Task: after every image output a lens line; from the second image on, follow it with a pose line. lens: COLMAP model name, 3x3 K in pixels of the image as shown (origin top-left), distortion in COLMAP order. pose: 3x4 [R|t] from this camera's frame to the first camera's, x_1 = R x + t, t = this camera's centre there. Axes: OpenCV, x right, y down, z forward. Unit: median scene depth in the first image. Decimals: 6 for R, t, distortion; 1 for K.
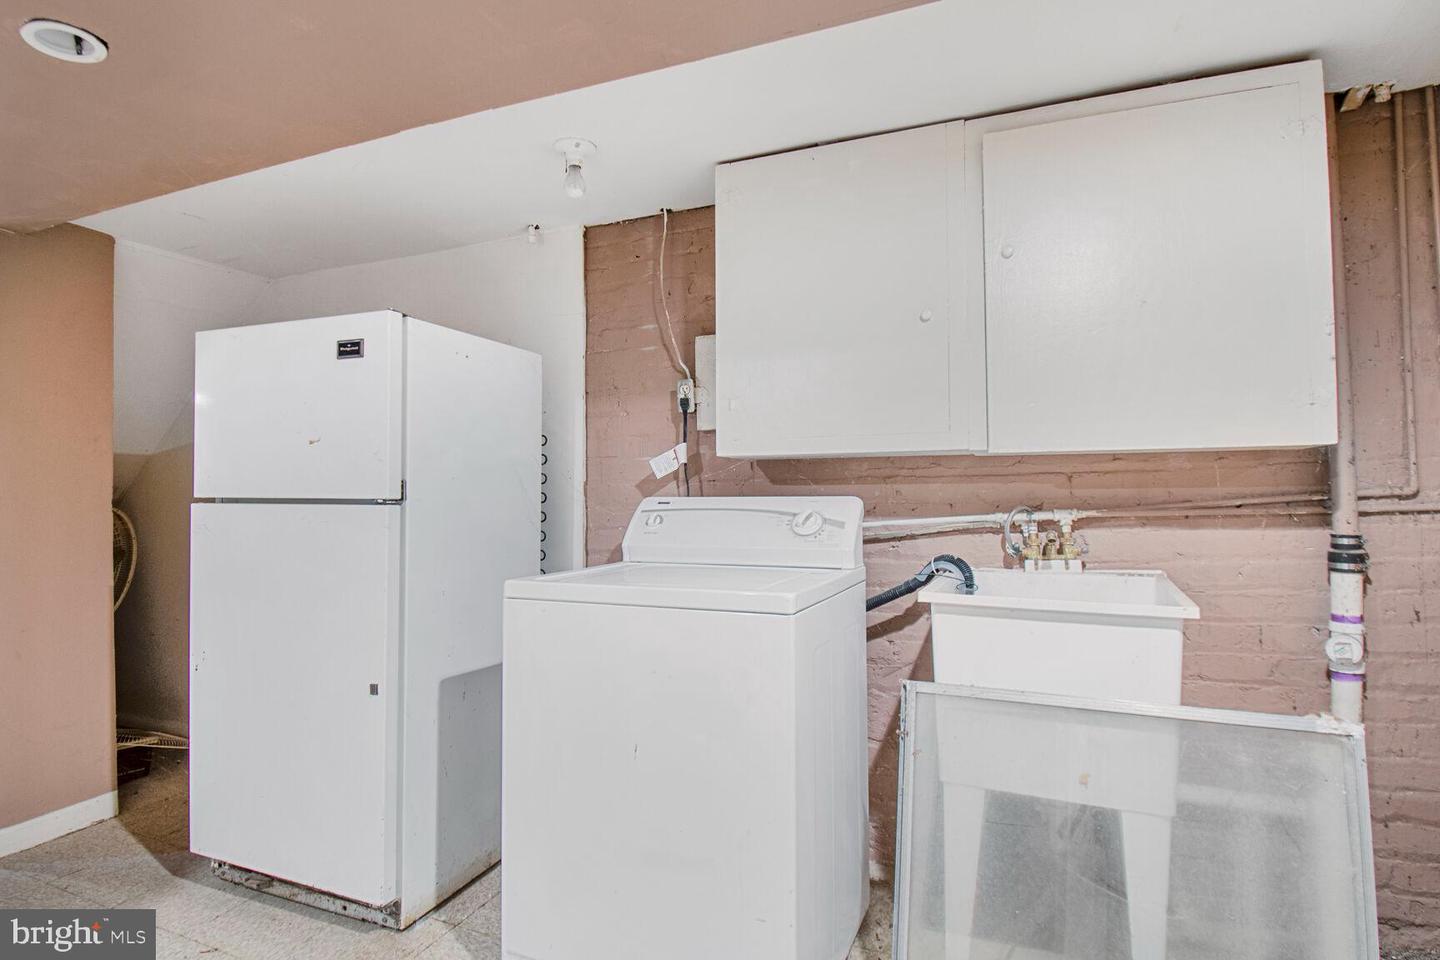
lens RADIAL K [[762.0, 0, 718.5], [0, 762.0, 478.1], [0, 0, 1]] dist [0.002663, 0.000390]
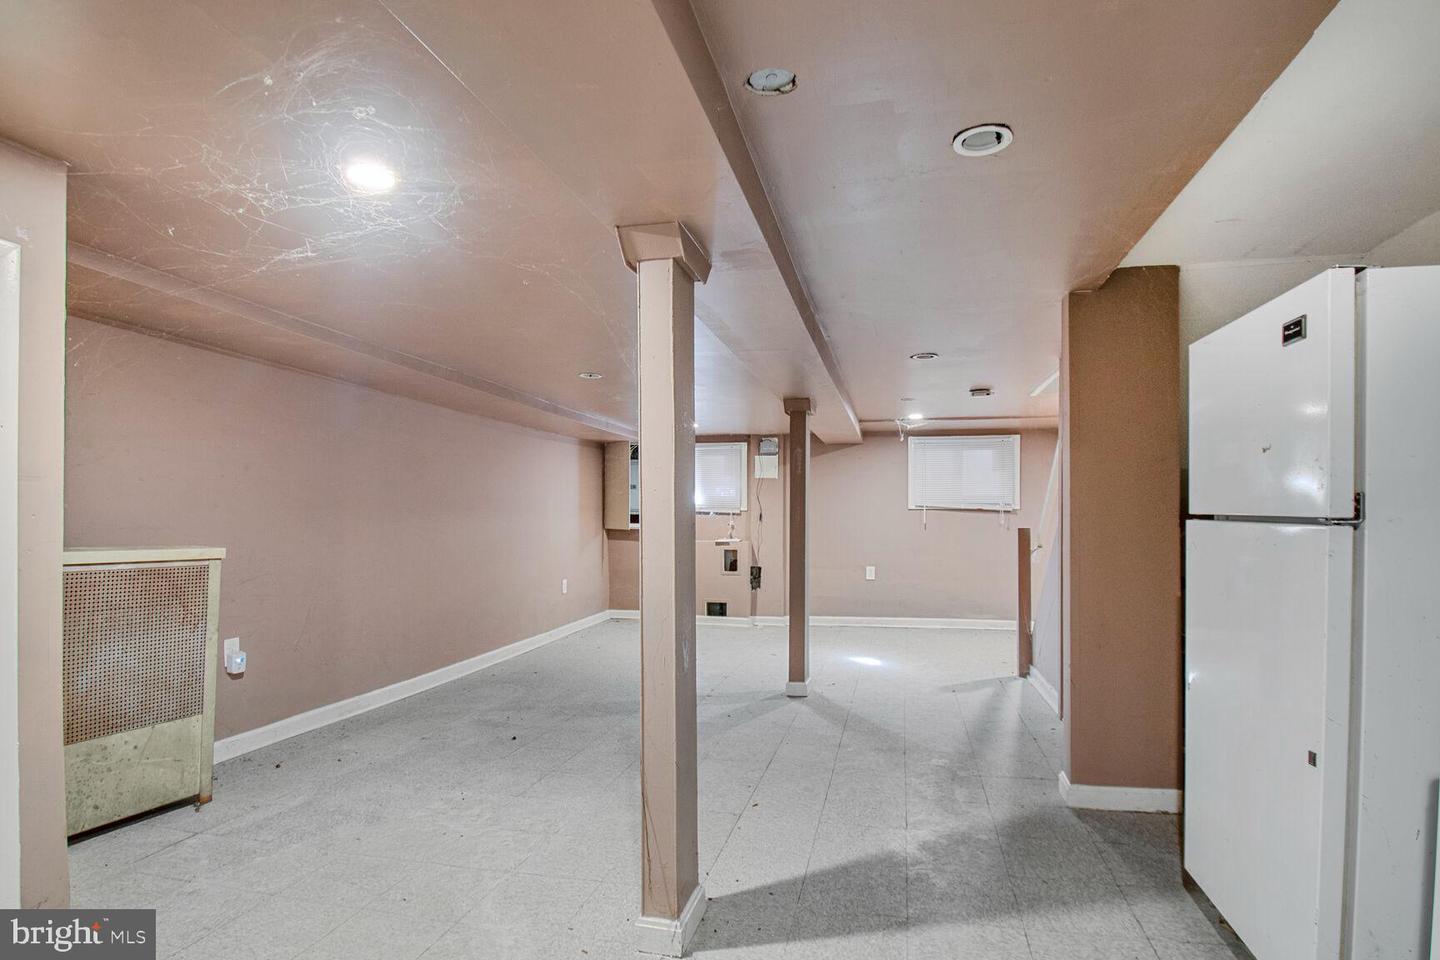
lens RADIAL K [[791.0, 0, 713.1], [0, 791.0, 517.6], [0, 0, 1]] dist [-0.029460, -0.000877]
pose [[0.174713, 0.006871, -0.984595, 0.216379], [0.023963, 0.999650, 0.011229, 0.004143], [0.984328, -0.025556, 0.174487, 0.244562]]
